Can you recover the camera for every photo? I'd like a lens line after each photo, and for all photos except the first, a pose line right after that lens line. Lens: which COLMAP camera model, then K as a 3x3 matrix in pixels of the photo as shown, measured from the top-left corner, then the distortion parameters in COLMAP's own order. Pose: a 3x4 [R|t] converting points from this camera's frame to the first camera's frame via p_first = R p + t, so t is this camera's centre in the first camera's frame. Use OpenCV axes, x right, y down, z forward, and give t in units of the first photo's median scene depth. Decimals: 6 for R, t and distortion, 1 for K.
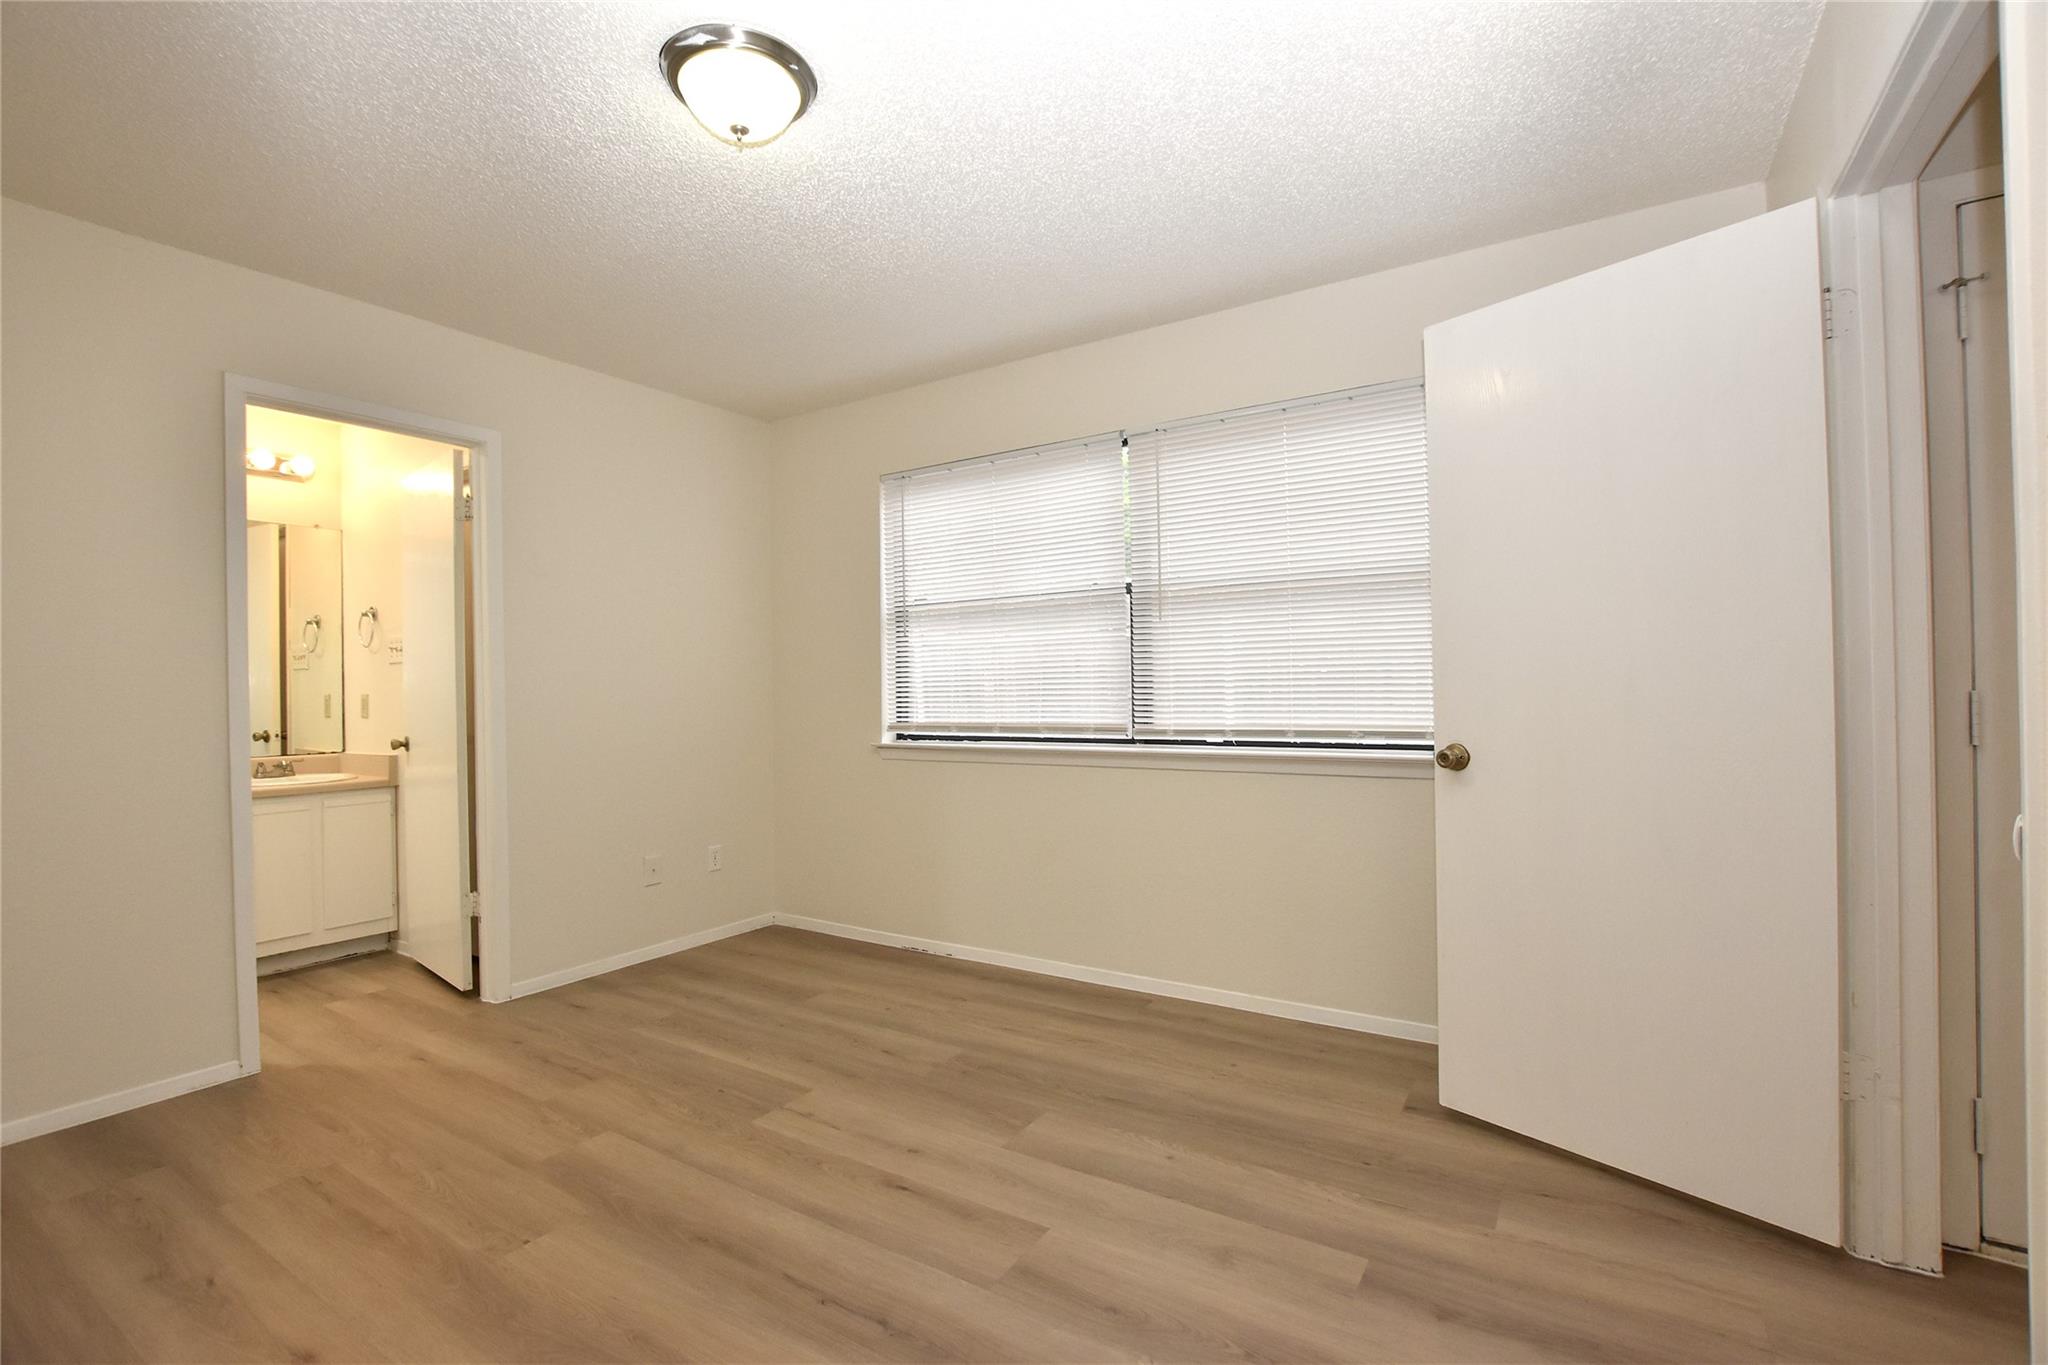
lens RADIAL K [[904.0, 0, 1019.8], [0, 904.0, 681.4], [0, 0, 1]] dist [-0.029474, 0.002241]
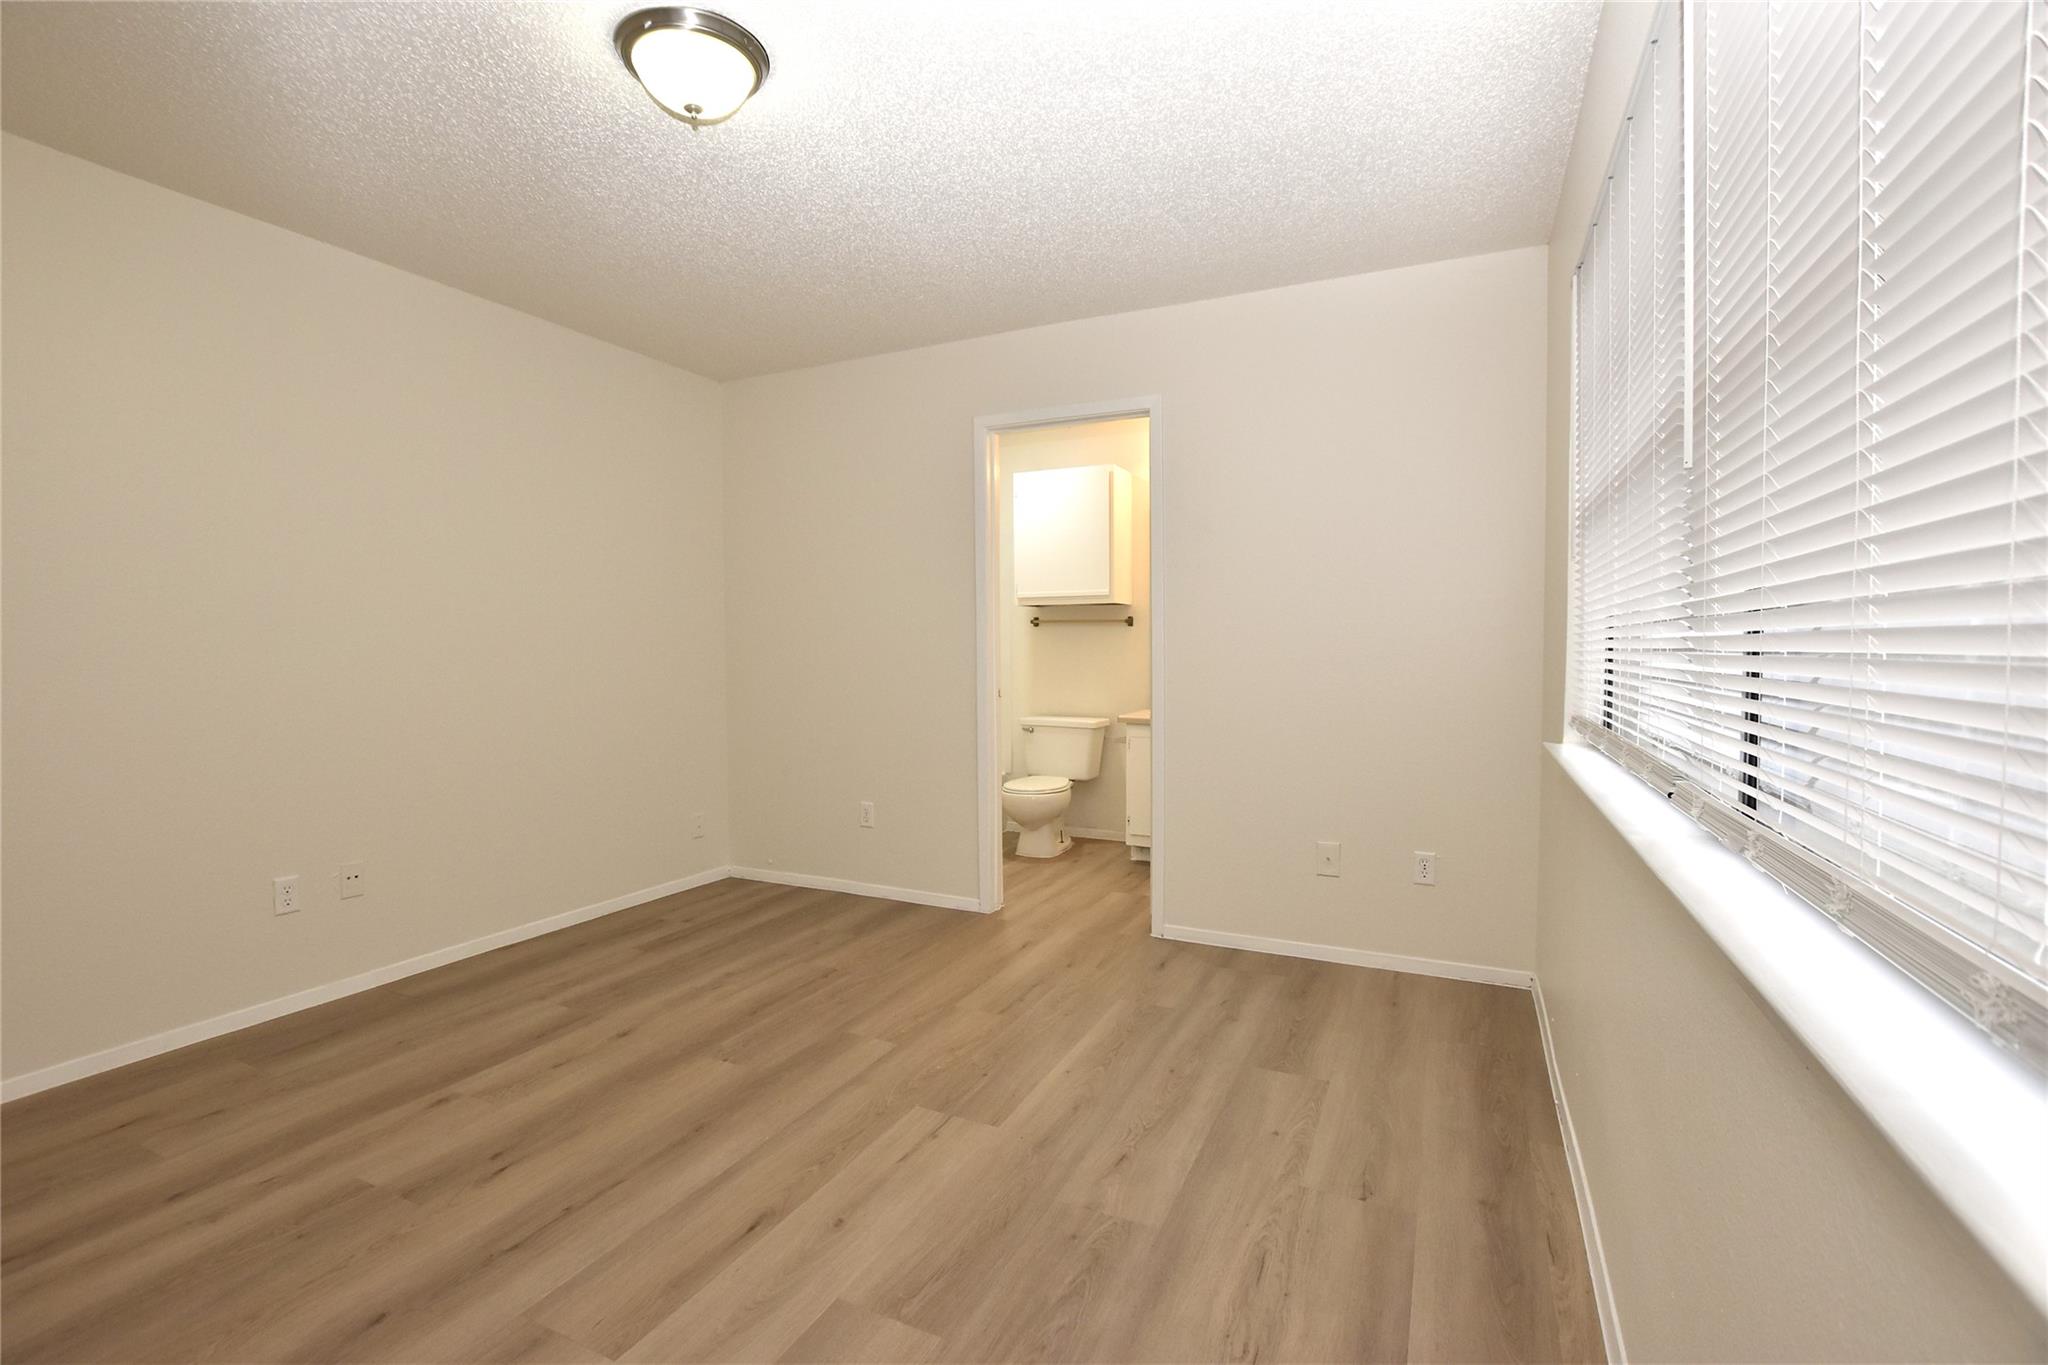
lens RADIAL K [[904.0, 0, 1025.0], [0, 904.0, 684.3], [0, 0, 1]] dist [-0.029474, 0.002241]
pose [[0.126097, 0.058850, -0.990271, 0.530770], [0.007303, 0.998157, 0.060249, -0.009850], [0.991991, -0.014830, 0.125435, 0.840425]]
